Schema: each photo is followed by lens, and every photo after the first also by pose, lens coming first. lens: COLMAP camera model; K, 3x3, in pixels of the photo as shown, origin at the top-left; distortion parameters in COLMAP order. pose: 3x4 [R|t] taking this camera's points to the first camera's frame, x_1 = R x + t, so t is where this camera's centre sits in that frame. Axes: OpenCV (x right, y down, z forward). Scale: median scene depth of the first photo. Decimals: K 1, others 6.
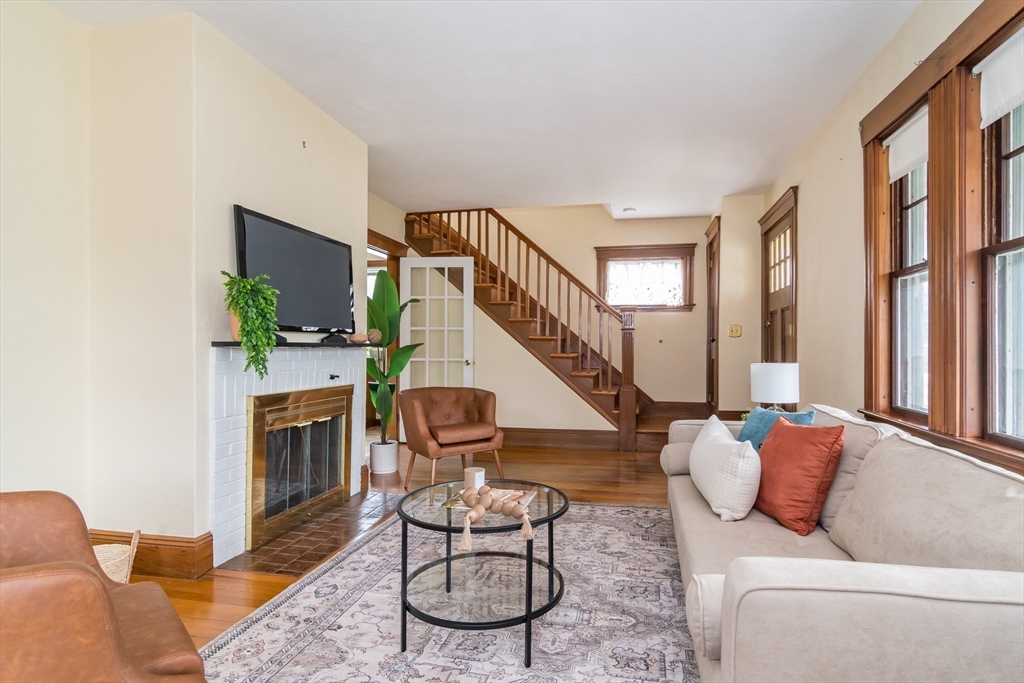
lens RADIAL K [[535.1, 0, 539.0], [0, 535.1, 351.1], [0, 0, 1]] dist [-0.005639, 0.001207]
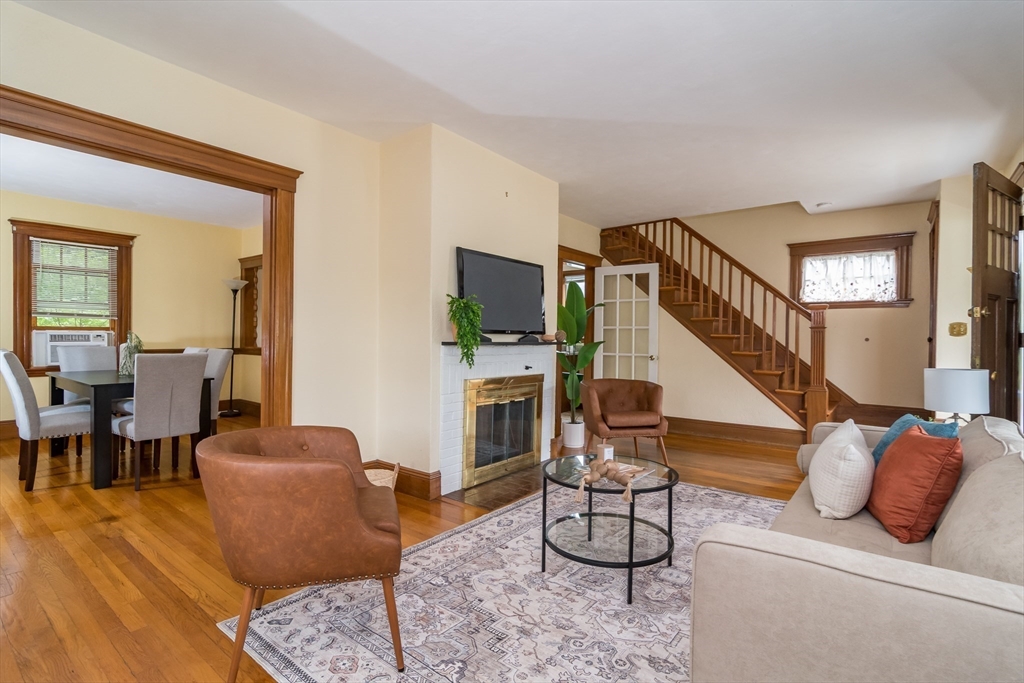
lens RADIAL K [[494.2, 0, 513.5], [0, 494.2, 341.5], [0, 0, 1]] dist [0.001099, 0.000785]
pose [[0.888833, 0.008627, -0.458151, 0.188497], [-0.010336, 0.999946, -0.001222, -0.019184], [0.458116, 0.005821, 0.888874, -0.122167]]
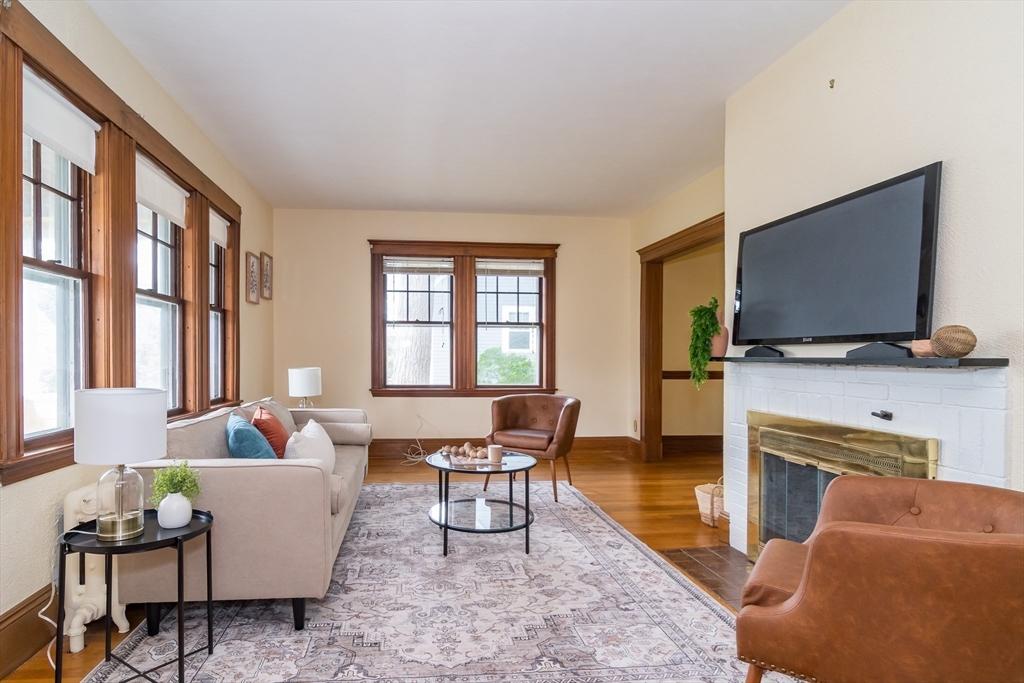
lens RADIAL K [[537.8, 0, 460.2], [0, 537.8, 356.8], [0, 0, 1]] dist [0.002596, 0.000077]
pose [[-0.959834, -0.004630, -0.280531, 0.317689], [-0.007637, 0.999925, 0.009626, -0.025346], [0.280466, 0.011382, -0.959797, 2.002690]]
